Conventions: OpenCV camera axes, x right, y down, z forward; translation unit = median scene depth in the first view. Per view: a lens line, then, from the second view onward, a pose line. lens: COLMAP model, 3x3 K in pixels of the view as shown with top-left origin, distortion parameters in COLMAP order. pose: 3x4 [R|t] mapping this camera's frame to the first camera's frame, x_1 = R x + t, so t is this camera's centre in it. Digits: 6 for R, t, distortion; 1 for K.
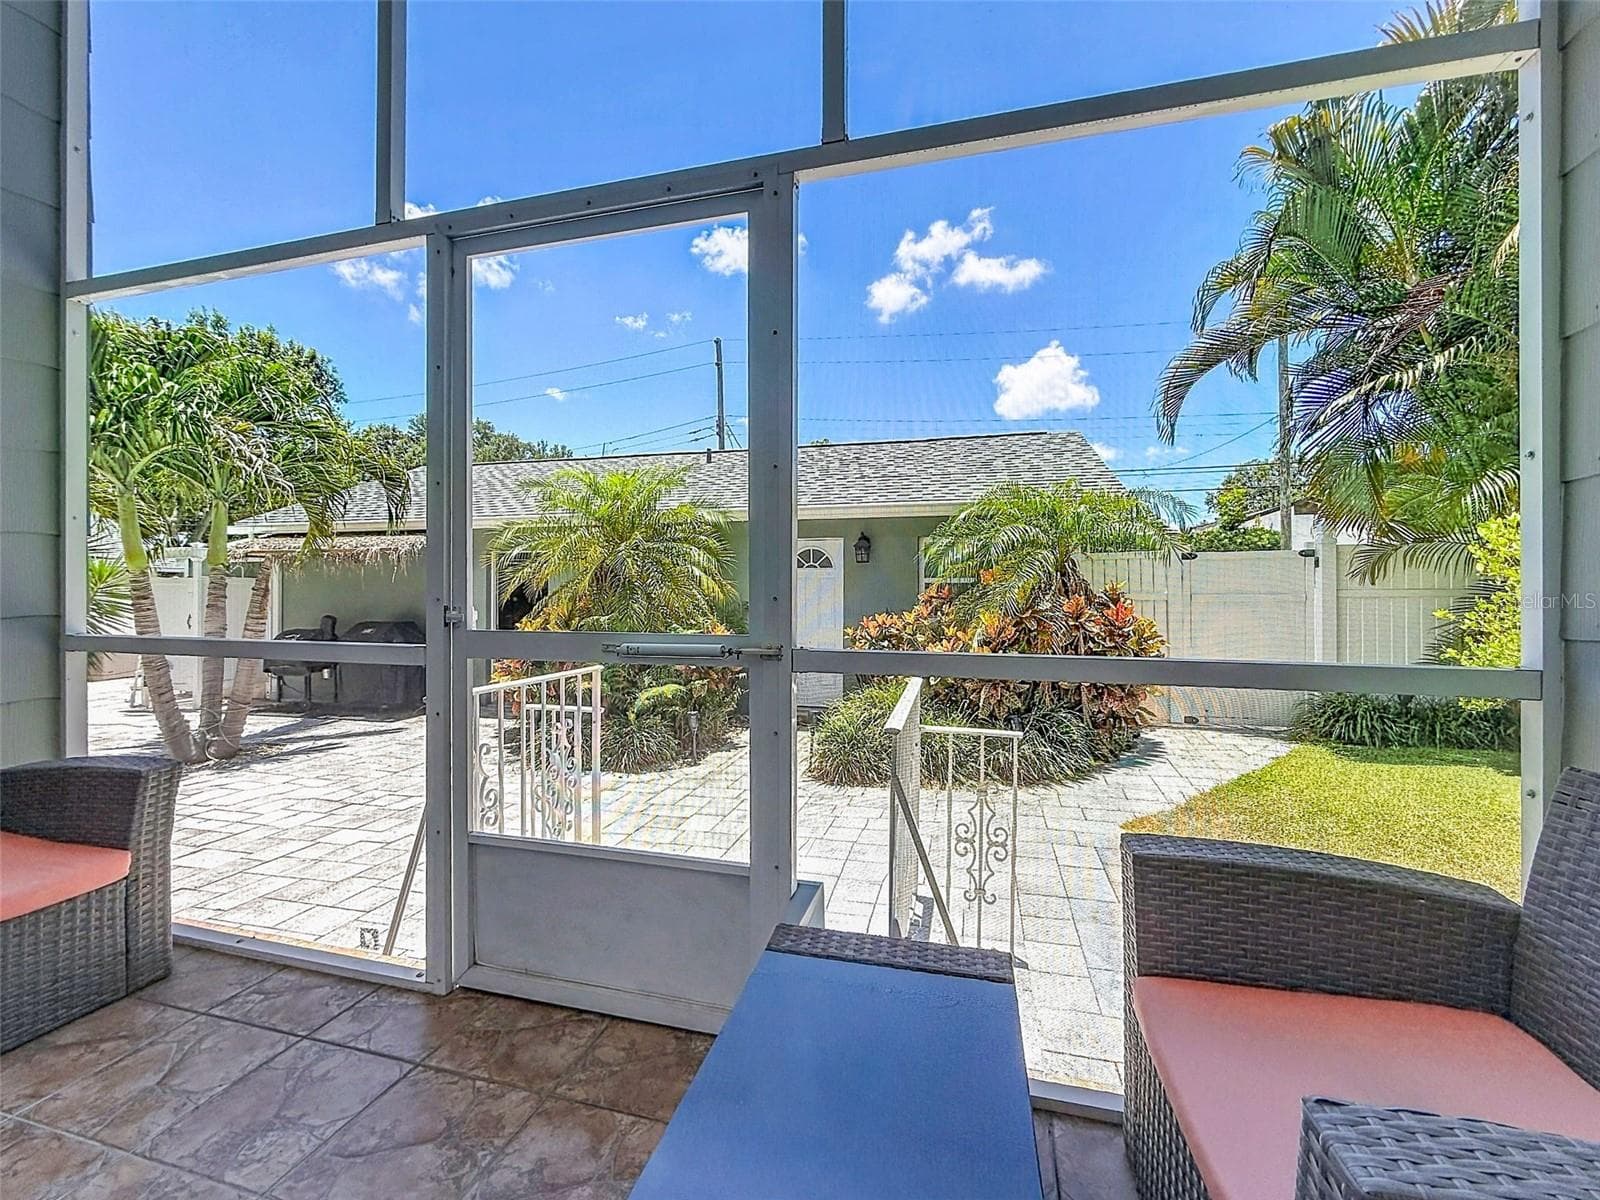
lens RADIAL K [[648.6, 0, 795.8], [0, 648.6, 602.7], [0, 0, 1]] dist [-0.001462, -0.000188]
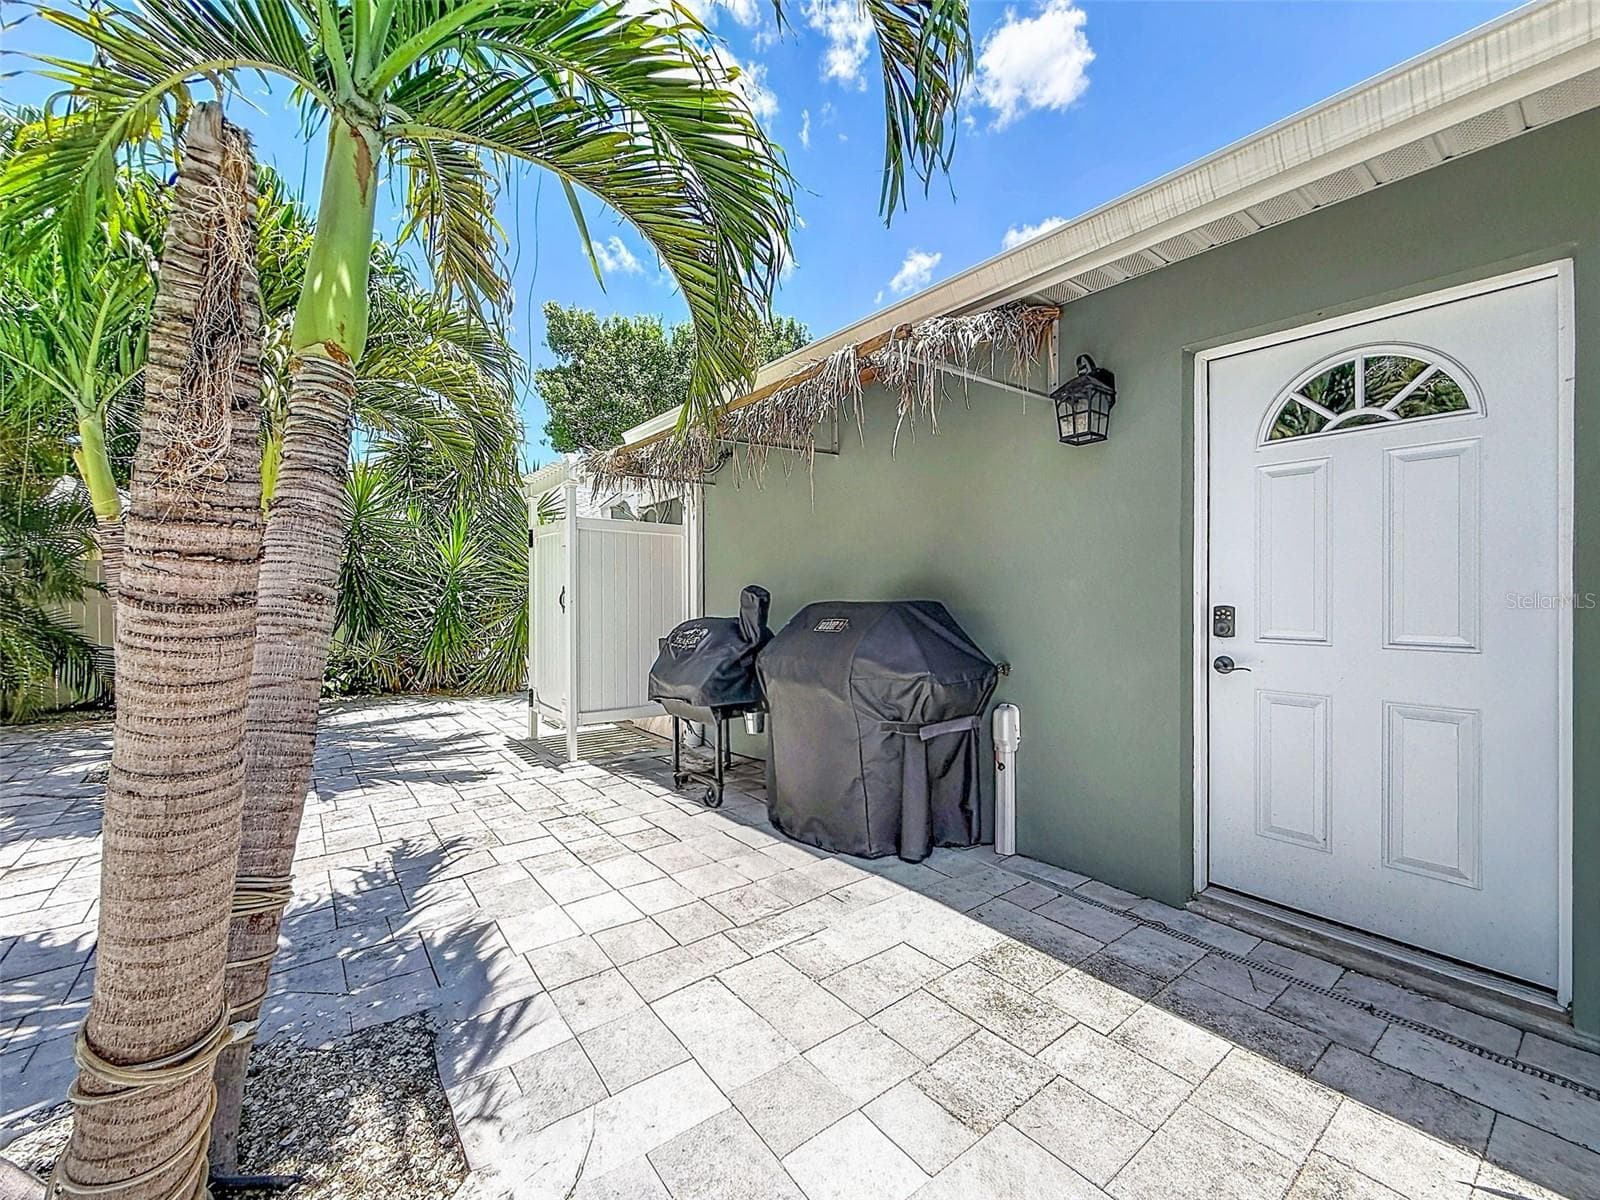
lens RADIAL K [[648.6, 0, 796.7], [0, 648.6, 597.7], [0, 0, 1]] dist [-0.001462, -0.000188]
pose [[0.794025, 0.001332, -0.607883, -0.441348], [-0.000502, 0.999999, 0.001536, 0.025908], [0.607884, -0.000915, 0.794025, 0.679184]]
